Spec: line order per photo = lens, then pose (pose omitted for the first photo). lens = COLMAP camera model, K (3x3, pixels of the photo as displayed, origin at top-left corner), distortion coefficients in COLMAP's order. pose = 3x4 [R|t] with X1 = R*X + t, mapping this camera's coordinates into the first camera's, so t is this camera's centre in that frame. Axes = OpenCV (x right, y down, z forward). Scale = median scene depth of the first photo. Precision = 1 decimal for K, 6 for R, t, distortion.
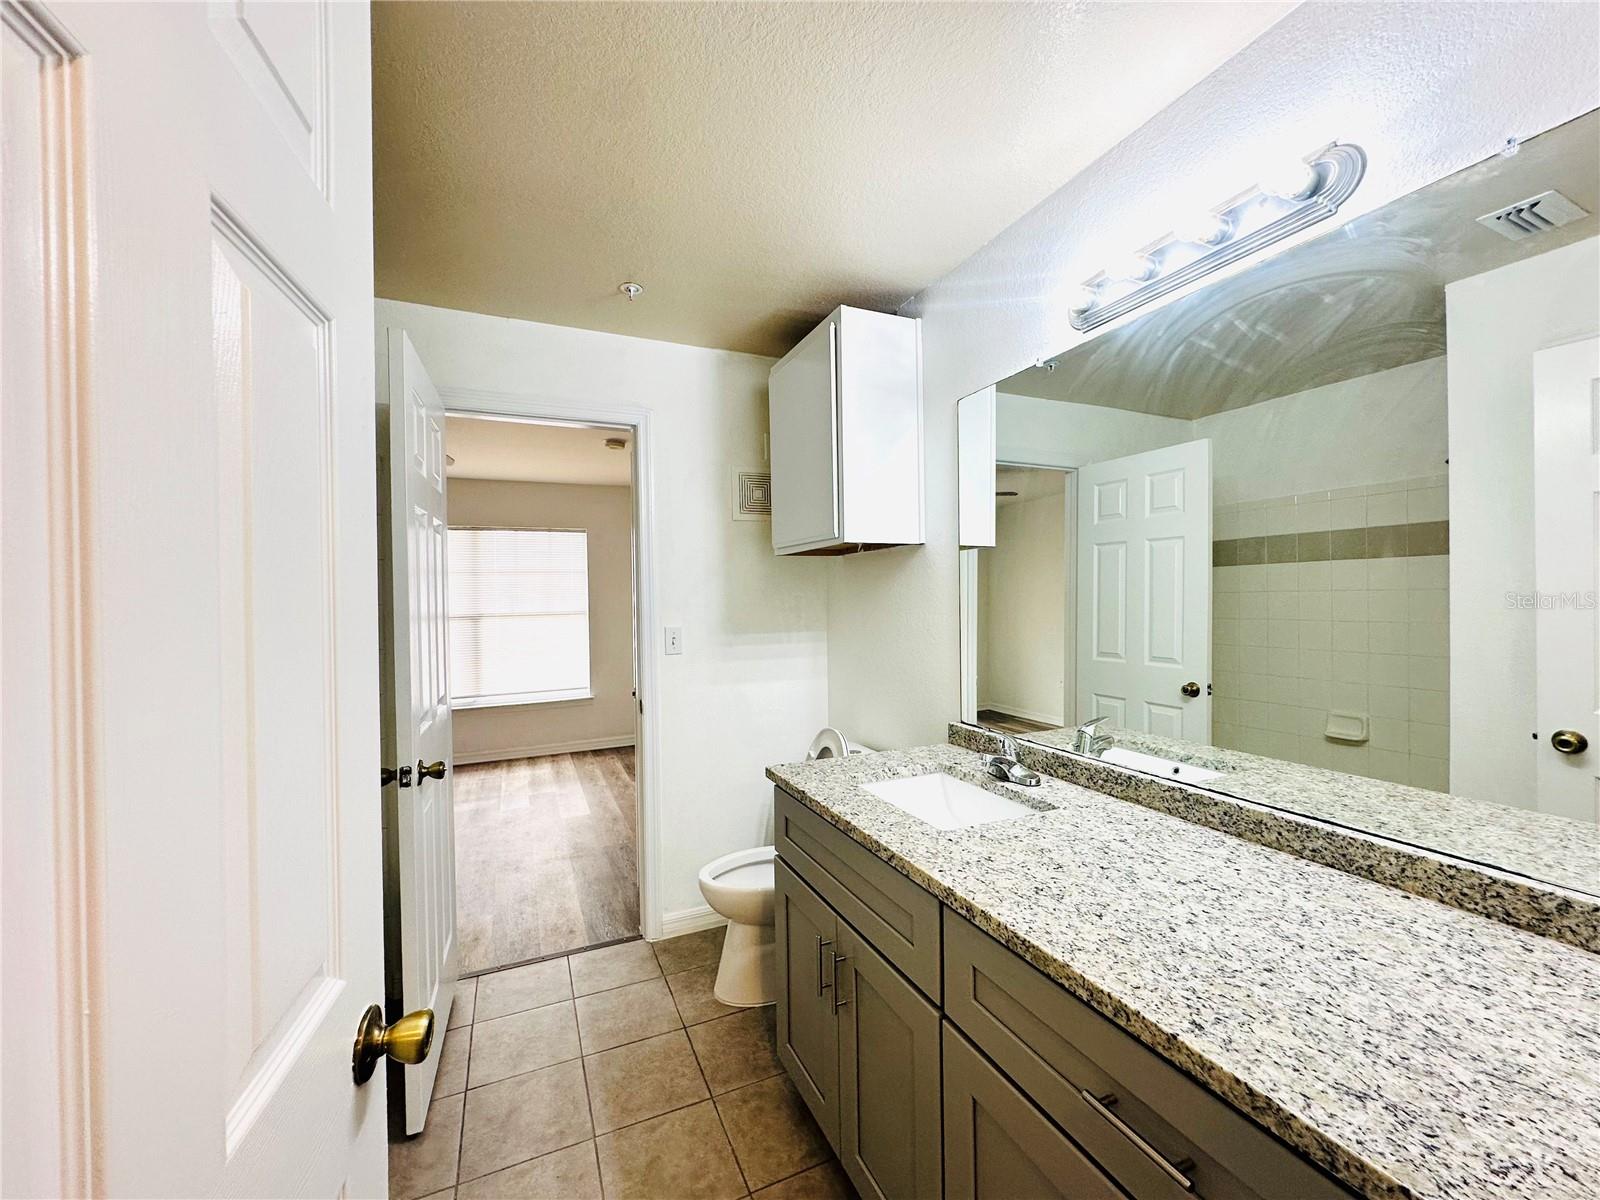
lens RADIAL K [[638.0, 0, 800.2], [0, 638.0, 601.4], [0, 0, 1]] dist [-0.002174, -0.000073]
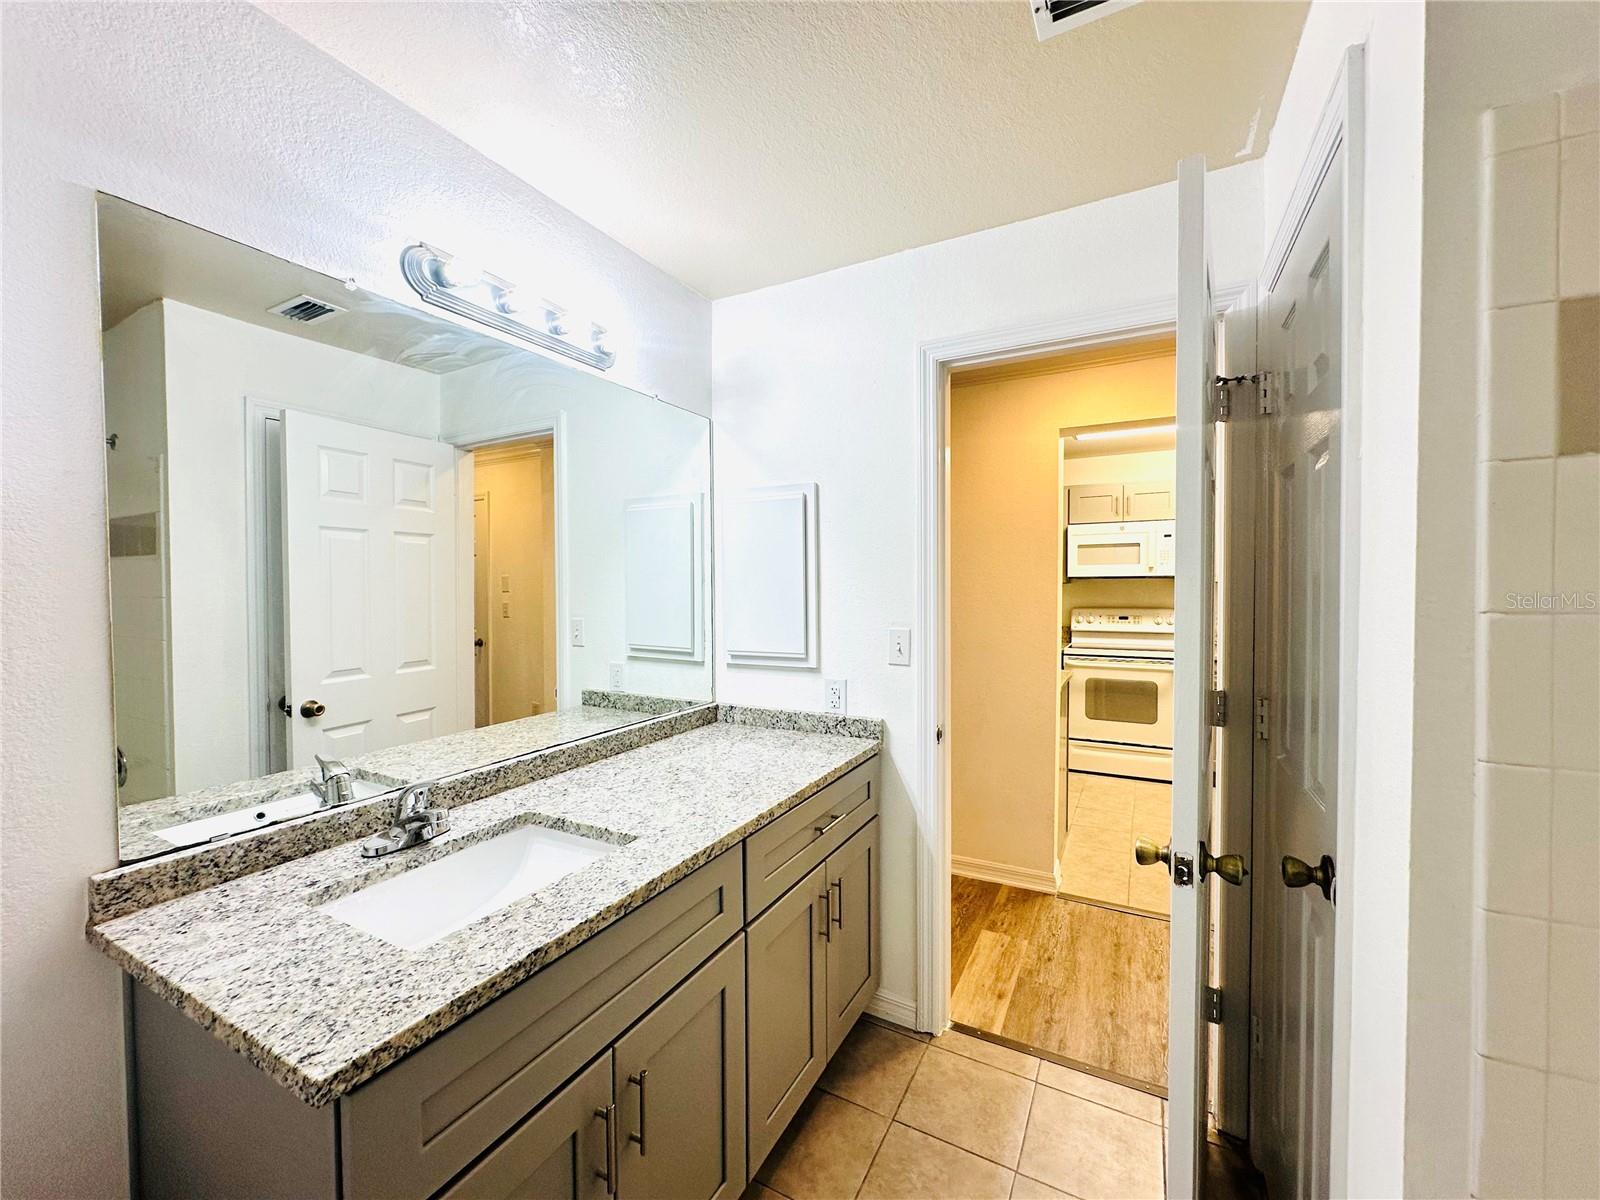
lens RADIAL K [[638.0, 0, 800.2], [0, 638.0, 601.4], [0, 0, 1]] dist [-0.002174, -0.000073]
pose [[-0.614107, -0.003678, 0.789214, -0.768223], [0.017914, 0.999667, 0.018598, -0.017473], [-0.789019, 0.025560, -0.613837, 1.537379]]
